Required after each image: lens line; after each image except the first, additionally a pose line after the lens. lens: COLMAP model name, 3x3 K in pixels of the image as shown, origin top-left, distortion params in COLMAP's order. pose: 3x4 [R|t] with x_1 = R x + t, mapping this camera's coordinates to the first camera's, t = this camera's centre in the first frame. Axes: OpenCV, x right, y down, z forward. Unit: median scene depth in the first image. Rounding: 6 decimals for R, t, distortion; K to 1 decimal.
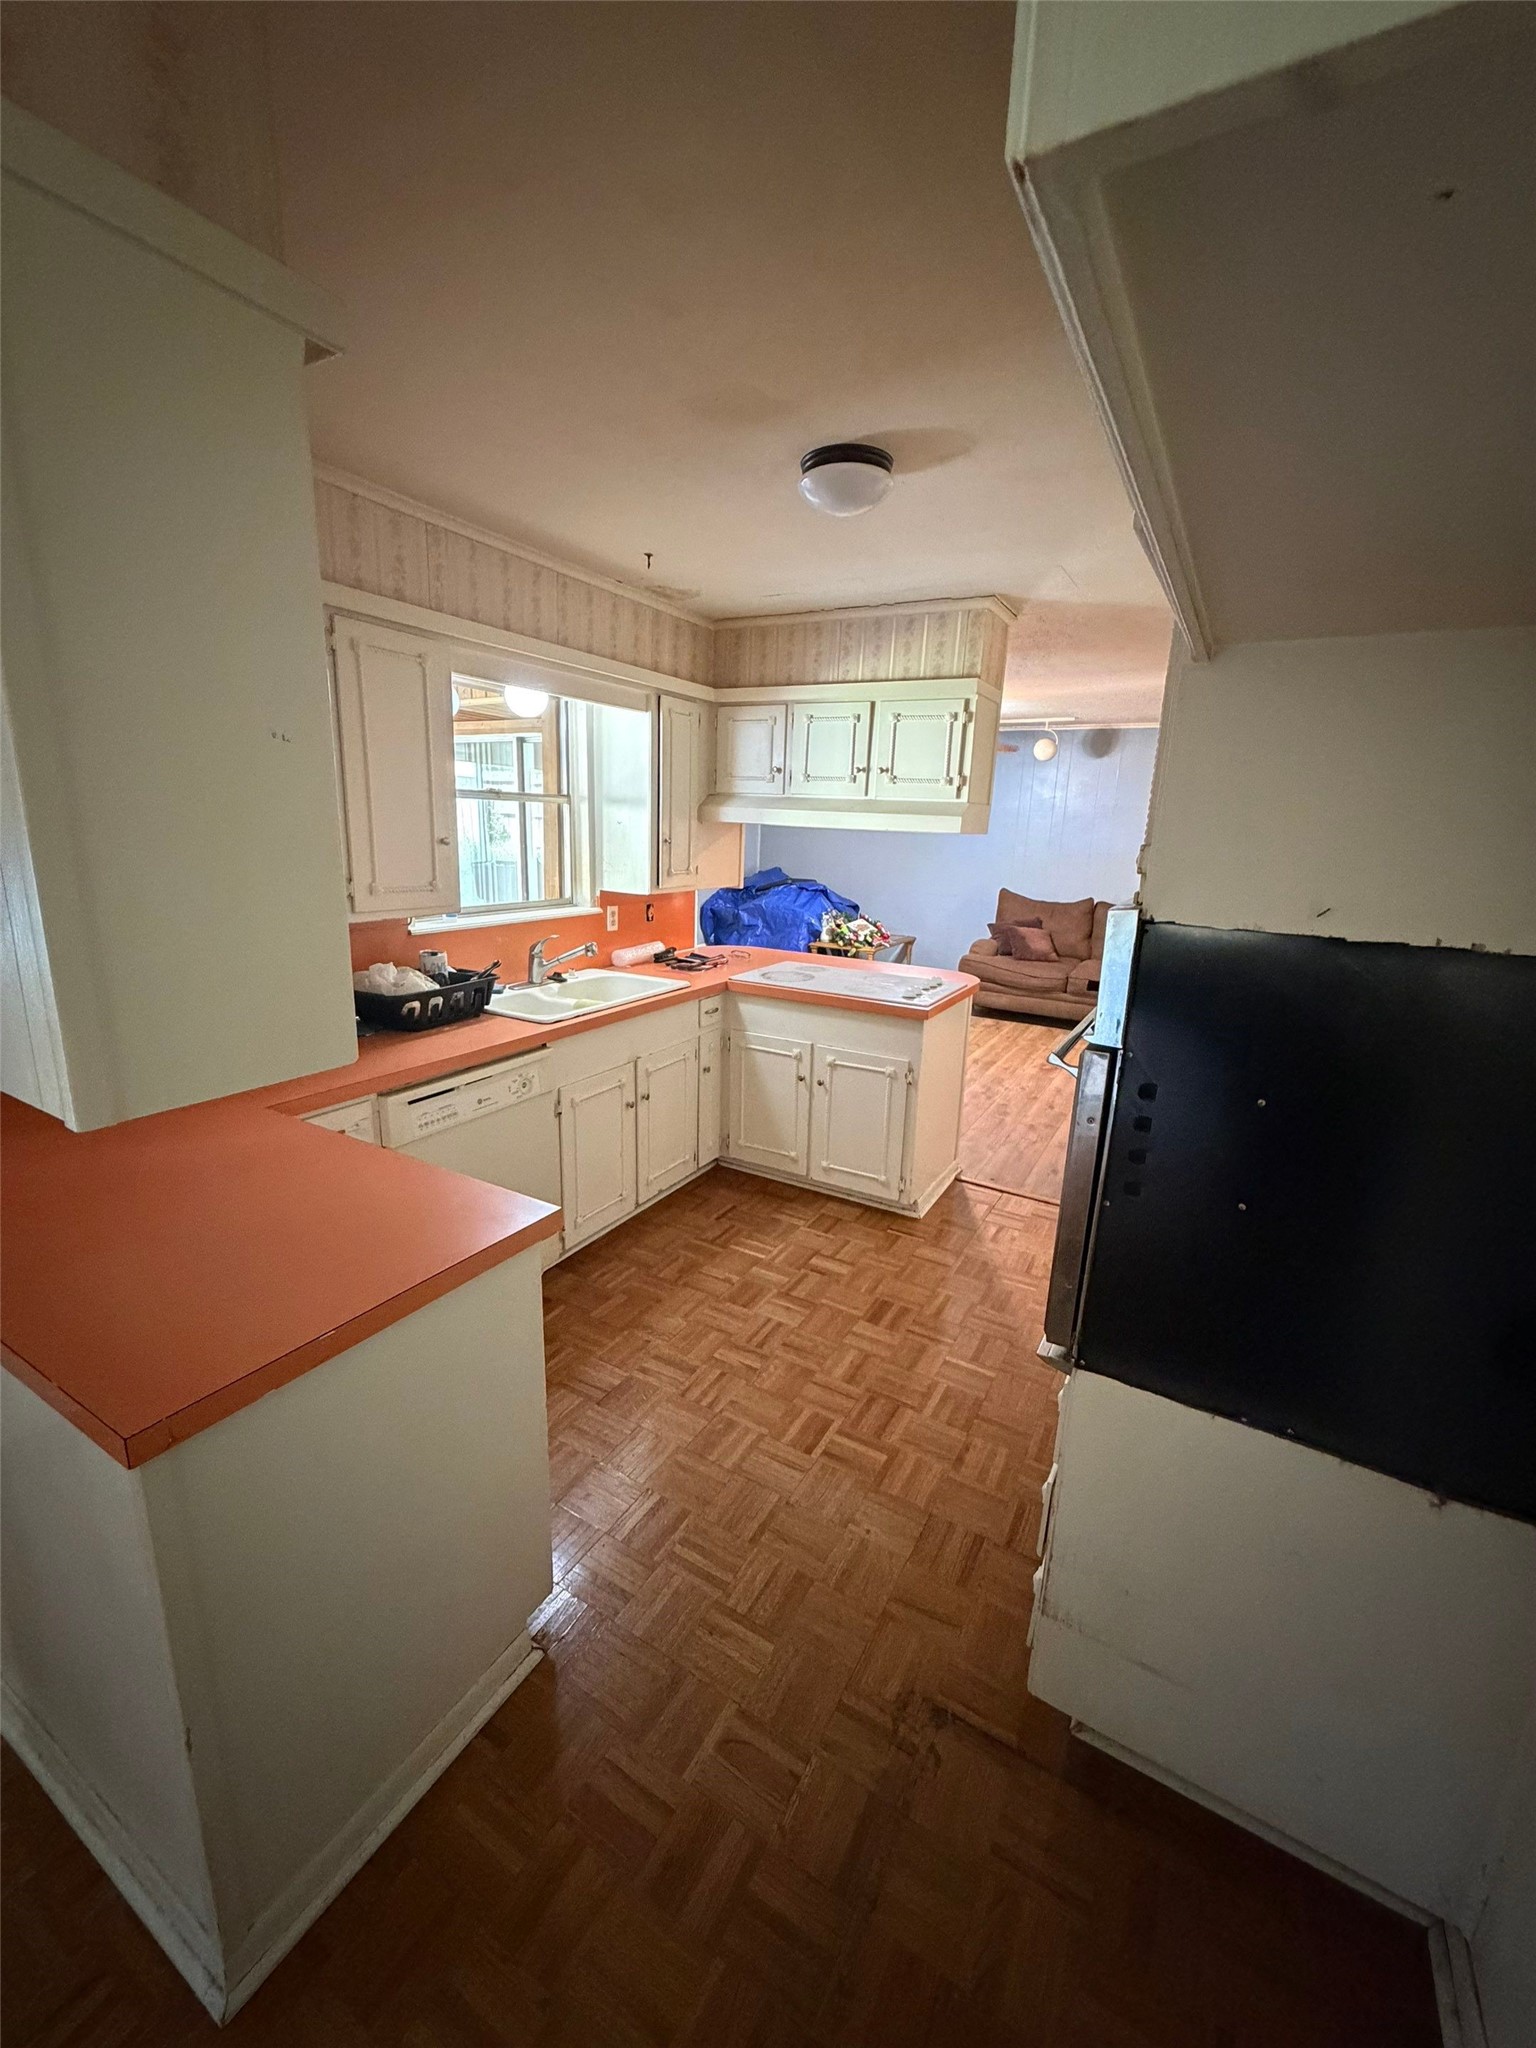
lens RADIAL K [[817.1, 0, 767.2], [0, 817.1, 1019.4], [0, 0, 1]] dist [0.000275, -0.000238]
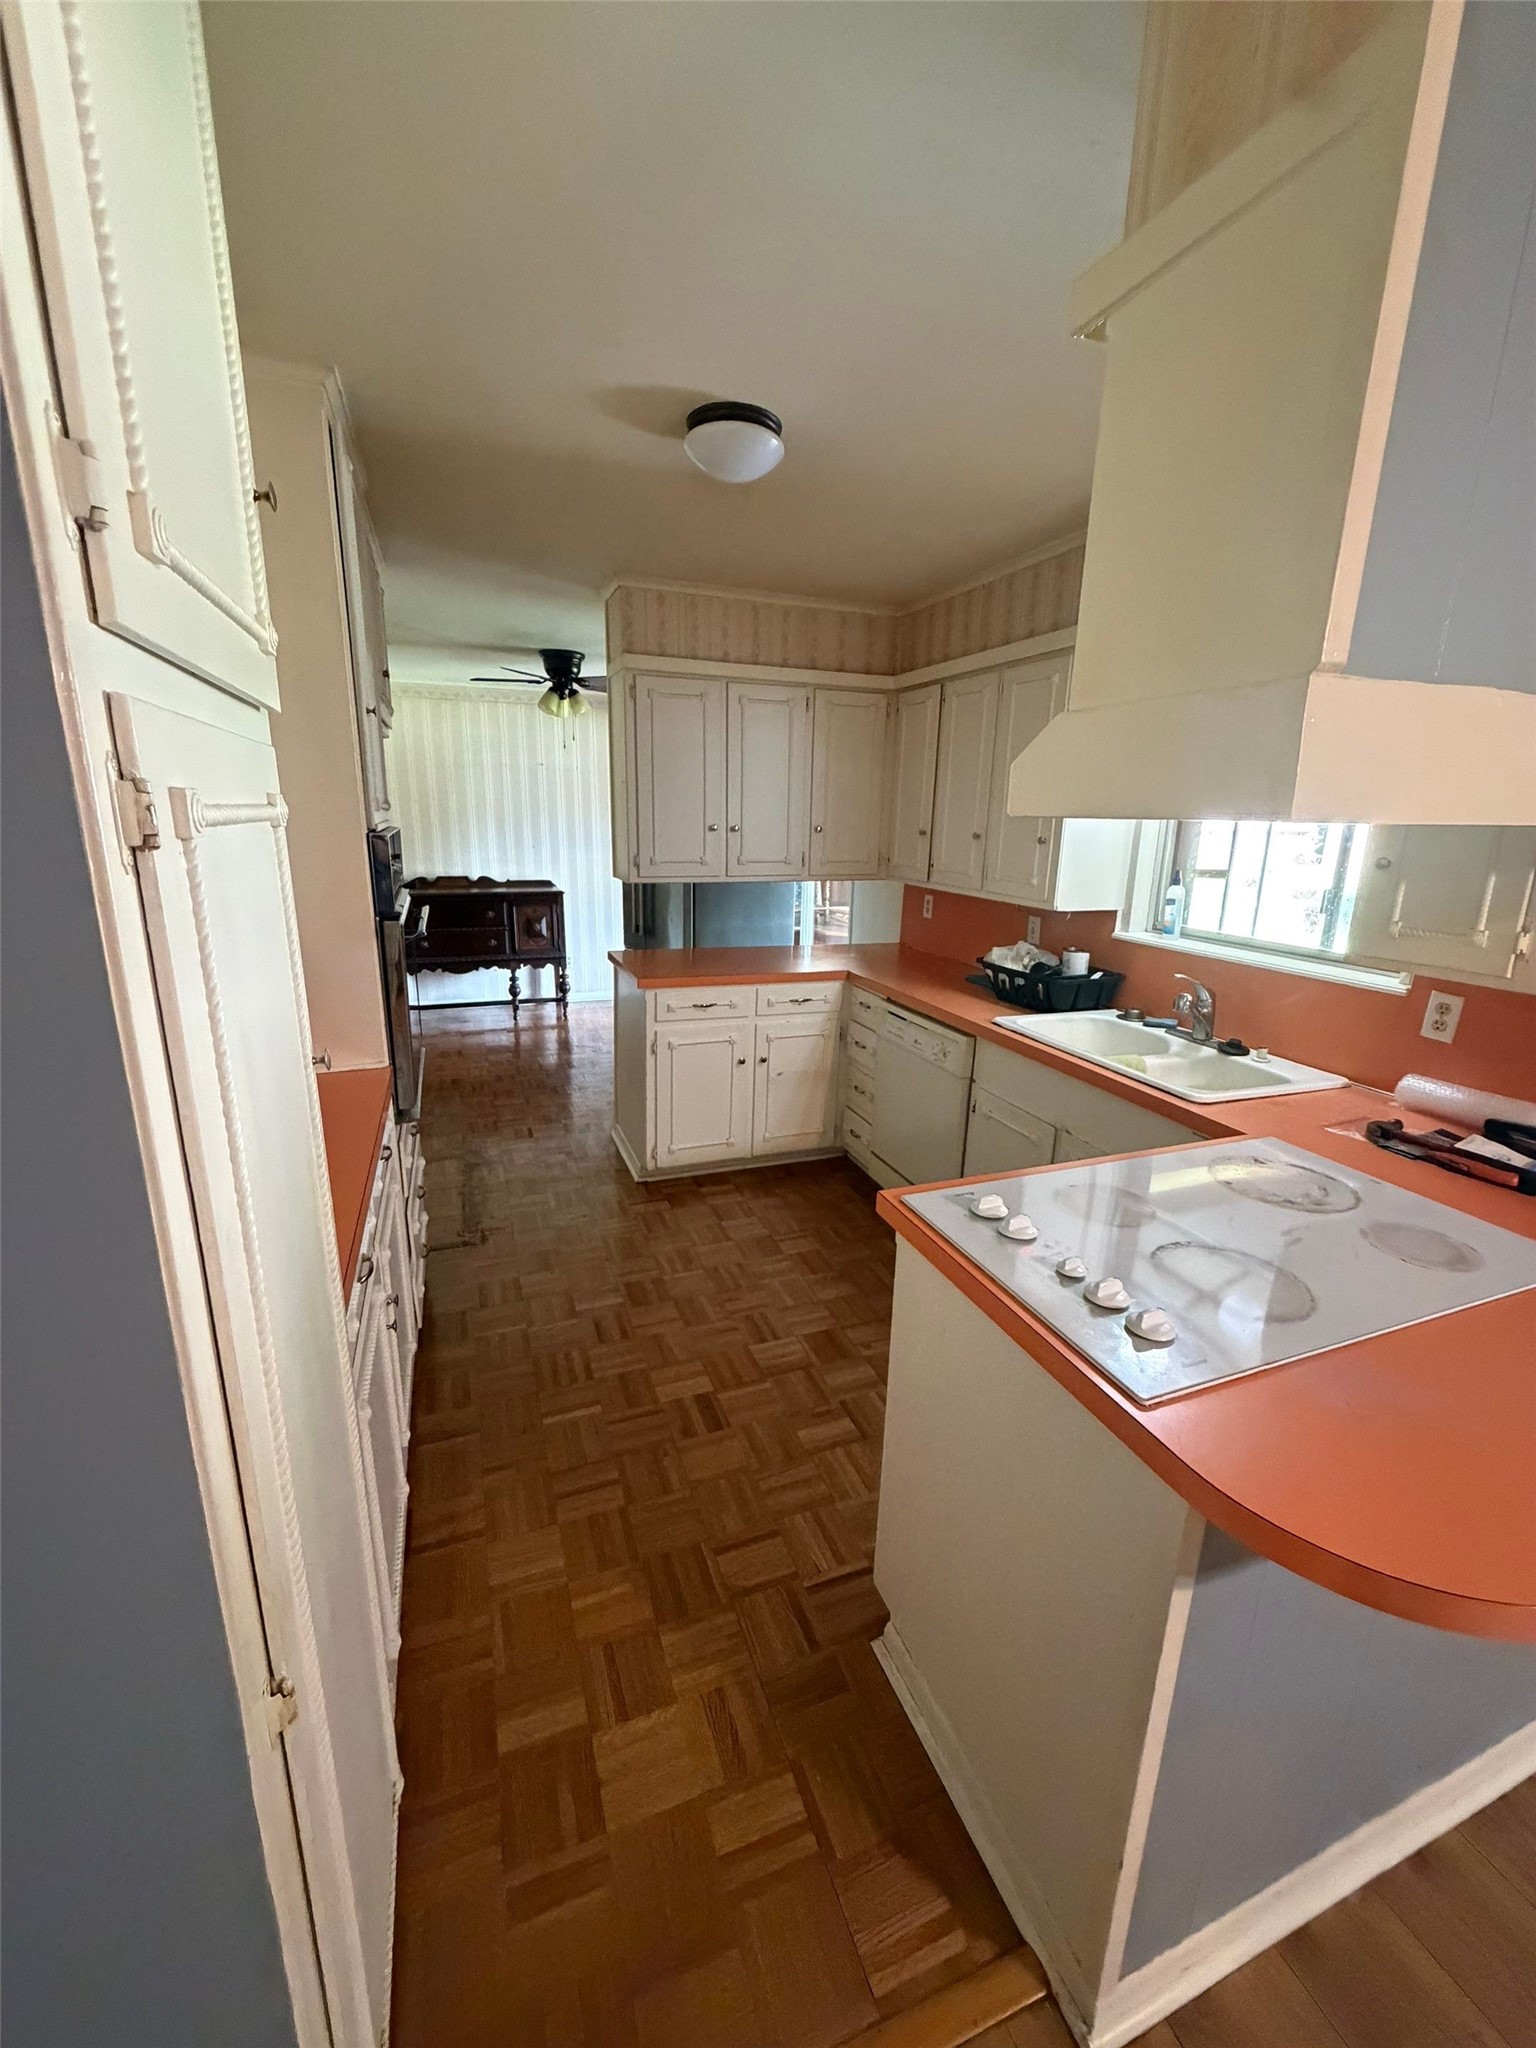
lens RADIAL K [[817.1, 0, 767.2], [0, 817.1, 1019.4], [0, 0, 1]] dist [0.000275, -0.000238]
pose [[-0.629754, 0.139462, -0.764173, 0.678500], [-0.230959, 0.905647, 0.355614, -0.294735], [0.741666, 0.400442, -0.538125, 1.360746]]
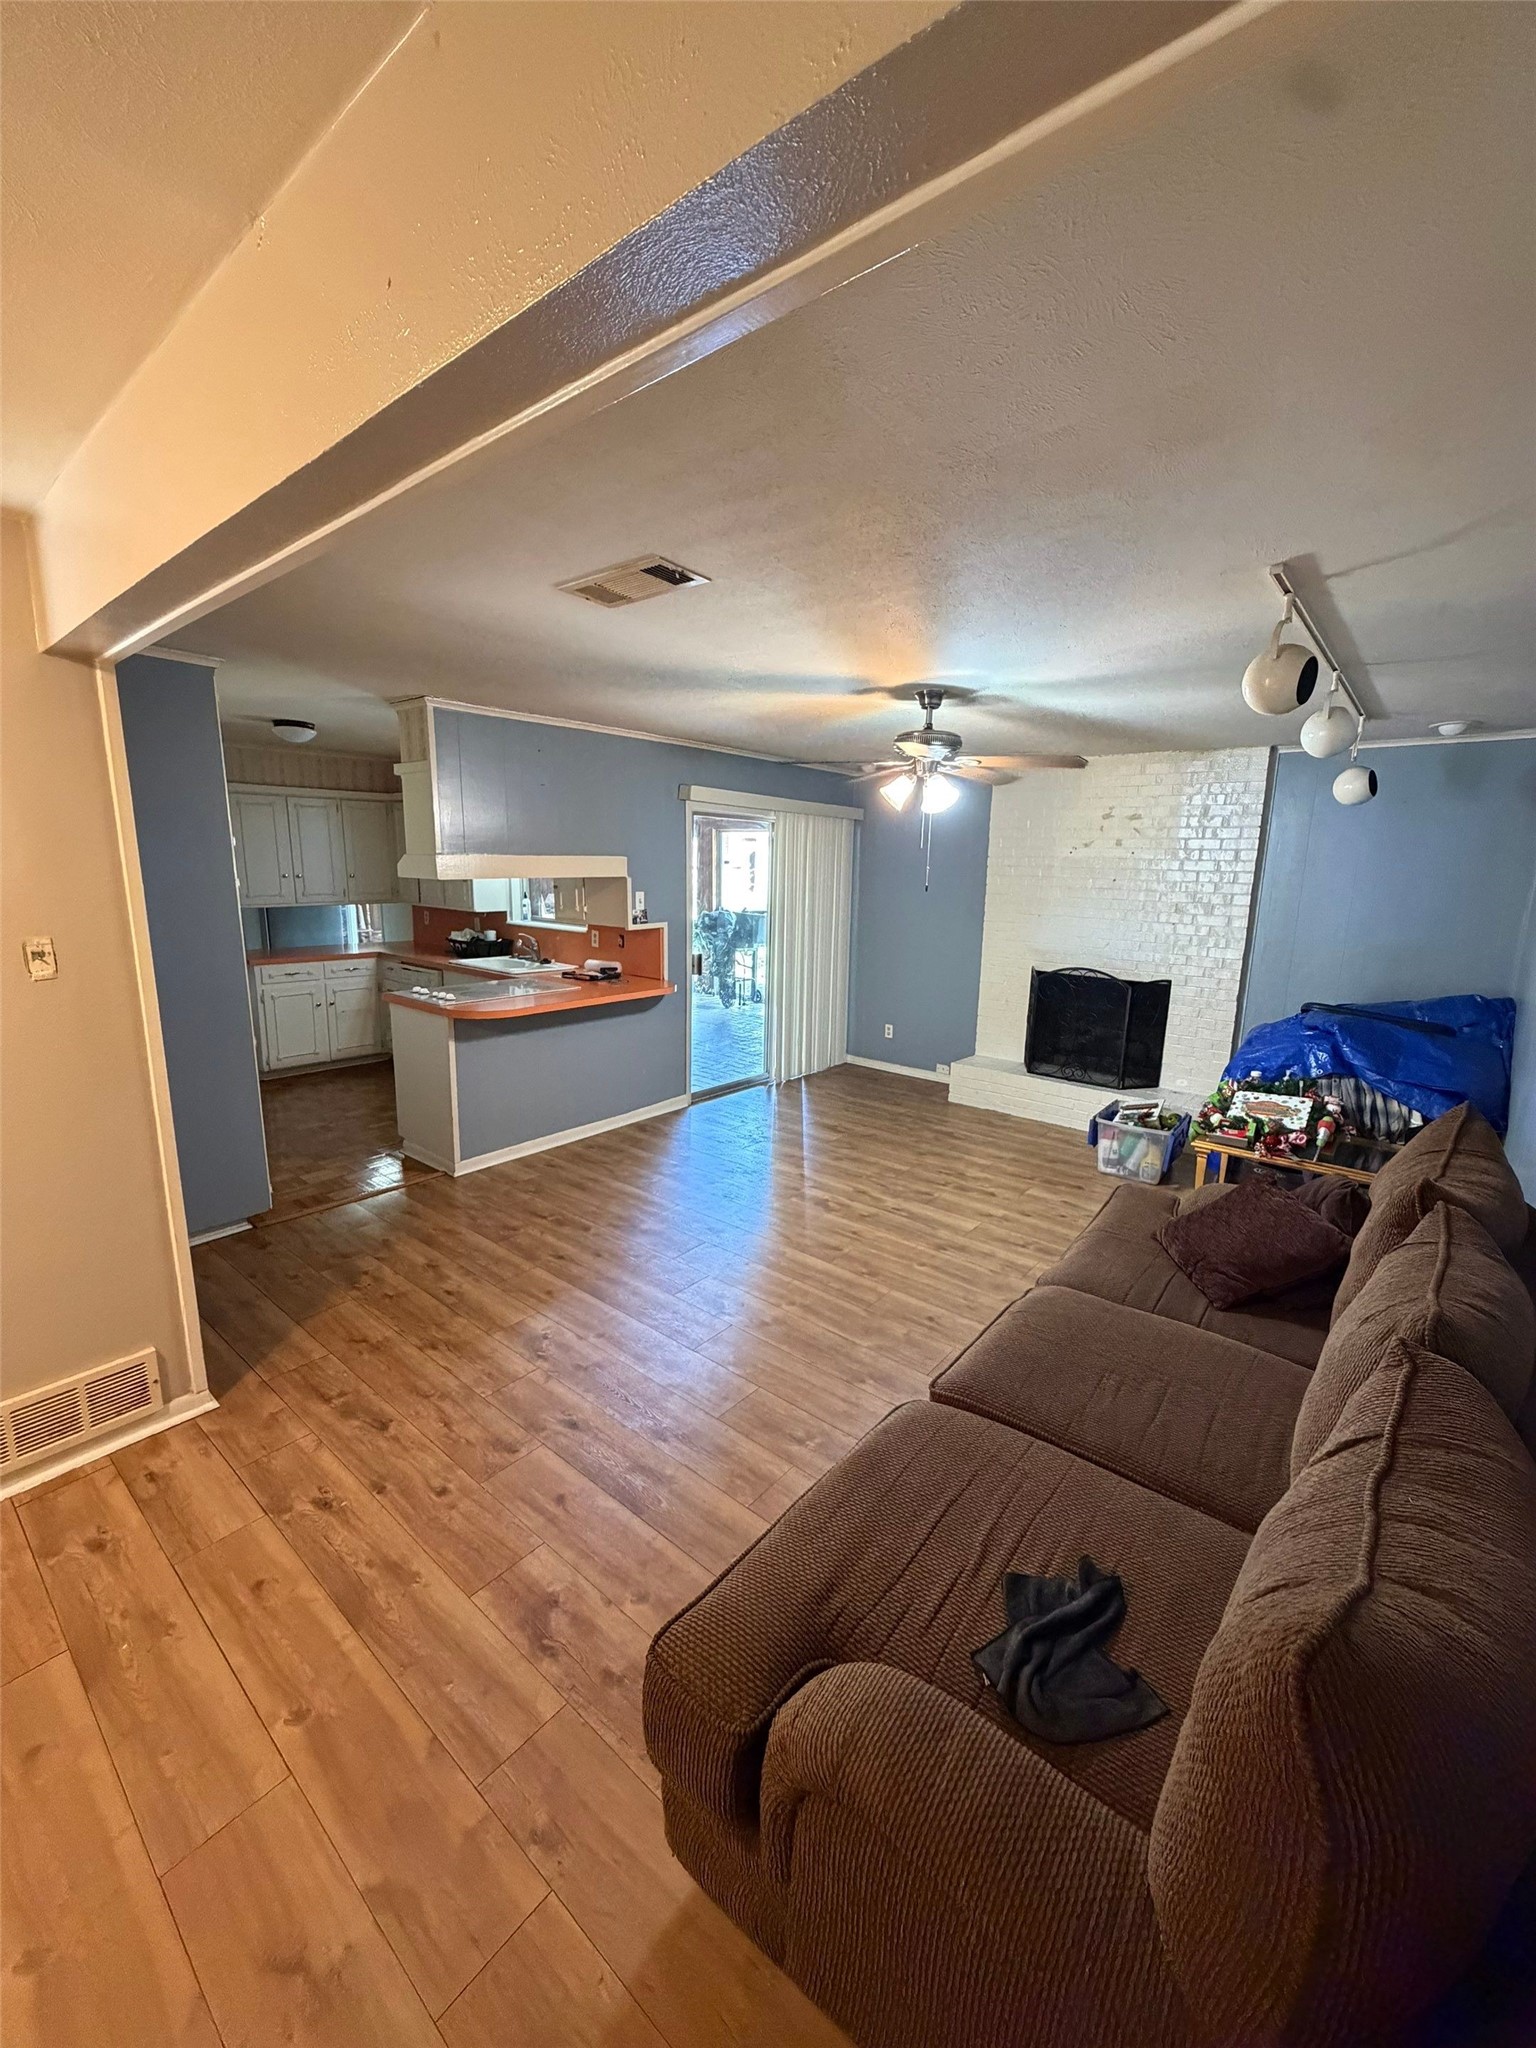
lens RADIAL K [[817.1, 0, 767.2], [0, 817.1, 1019.4], [0, 0, 1]] dist [0.000275, -0.000238]
pose [[-0.169119, 0.151084, -0.973947, 1.799600], [-0.261210, 0.945974, 0.192103, -0.508601], [0.950351, 0.286893, -0.120518, 2.180337]]
